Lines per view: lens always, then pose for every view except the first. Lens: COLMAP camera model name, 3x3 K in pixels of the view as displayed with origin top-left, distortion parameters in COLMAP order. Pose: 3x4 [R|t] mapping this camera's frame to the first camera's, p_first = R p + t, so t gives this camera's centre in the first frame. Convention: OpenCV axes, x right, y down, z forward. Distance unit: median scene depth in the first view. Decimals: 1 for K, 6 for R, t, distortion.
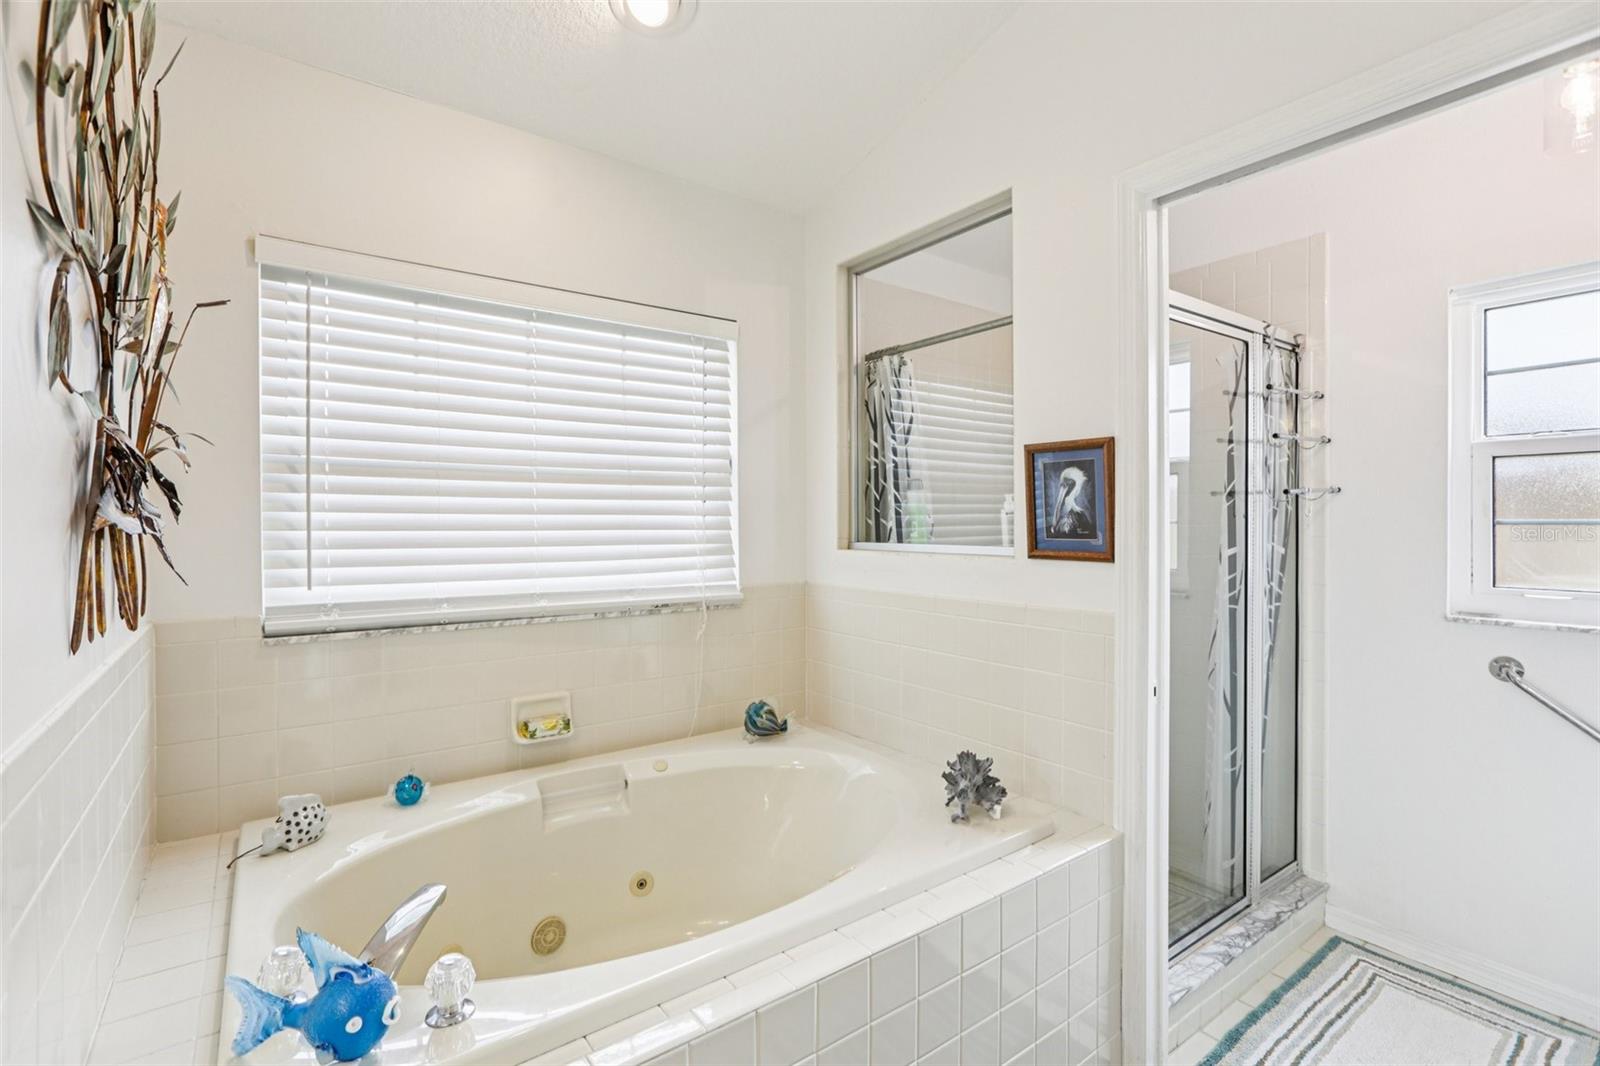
lens RADIAL K [[732.2, 0, 800.5], [0, 732.2, 528.8], [0, 0, 1]] dist [-0.001936, 0.001143]
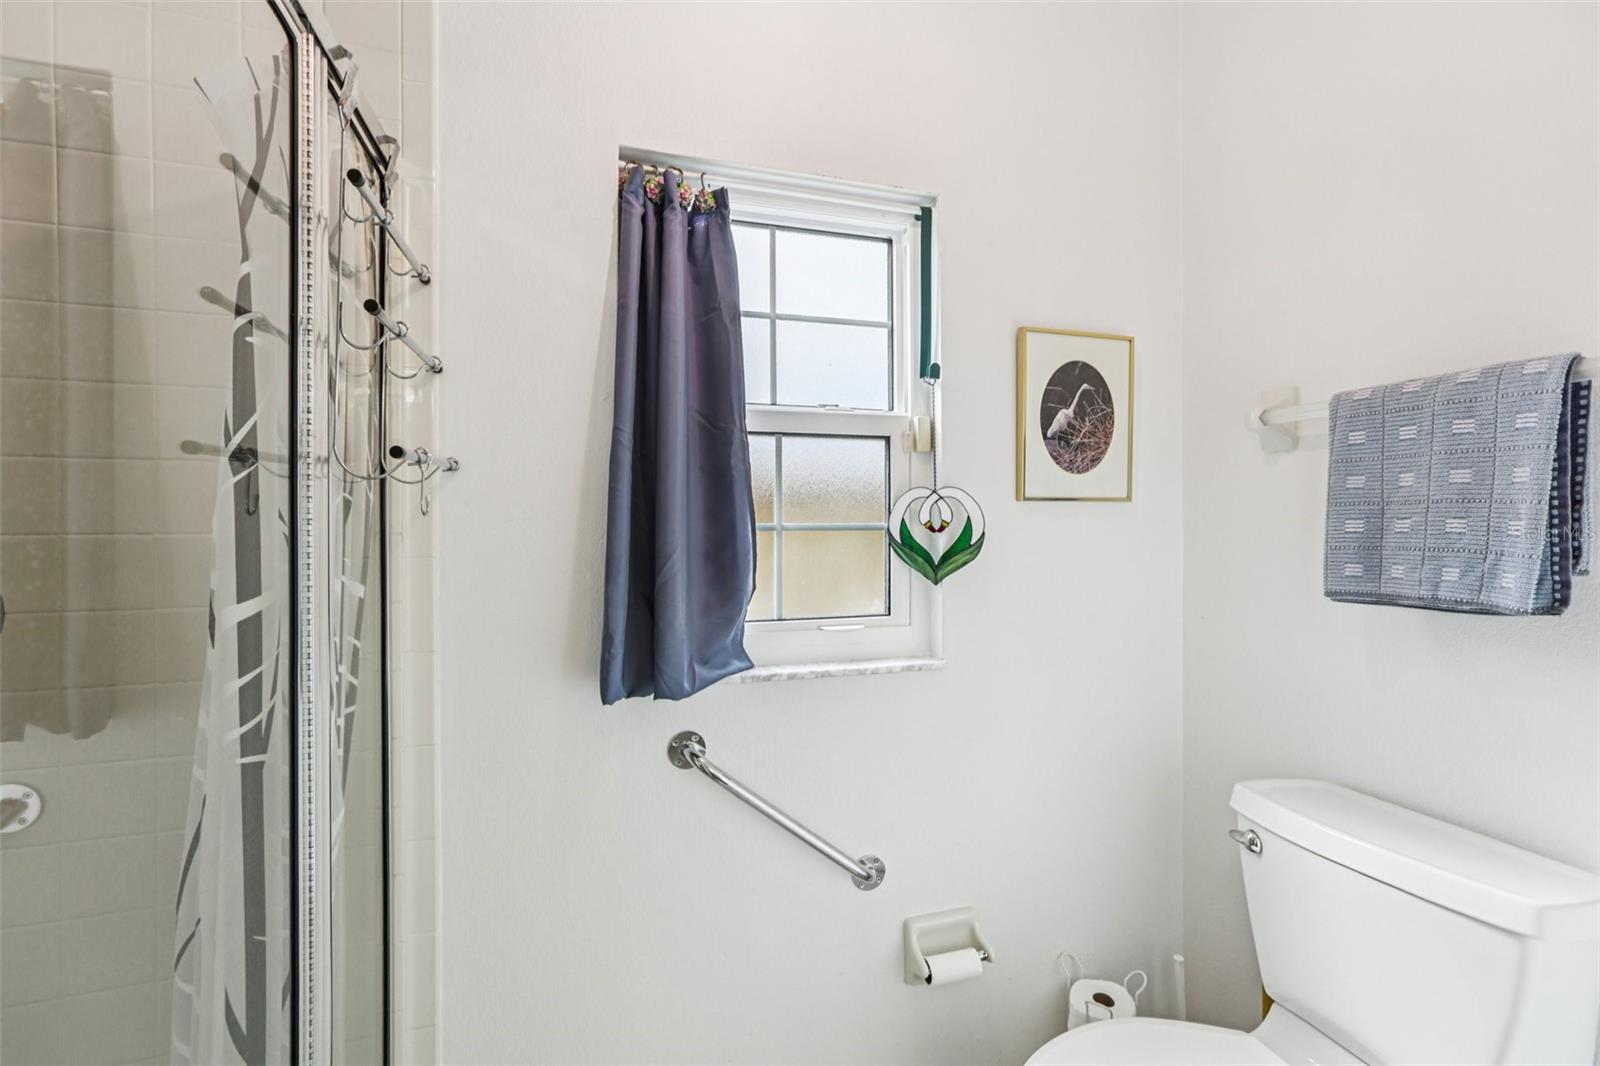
lens RADIAL K [[732.2, 0, 803.2], [0, 732.2, 525.4], [0, 0, 1]] dist [-0.001936, 0.001143]
pose [[0.332494, 0.000237, 0.943105, 0.335798], [0.008137, 0.999962, -0.003120, -0.007383], [-0.943070, 0.008711, 0.332480, 0.614797]]
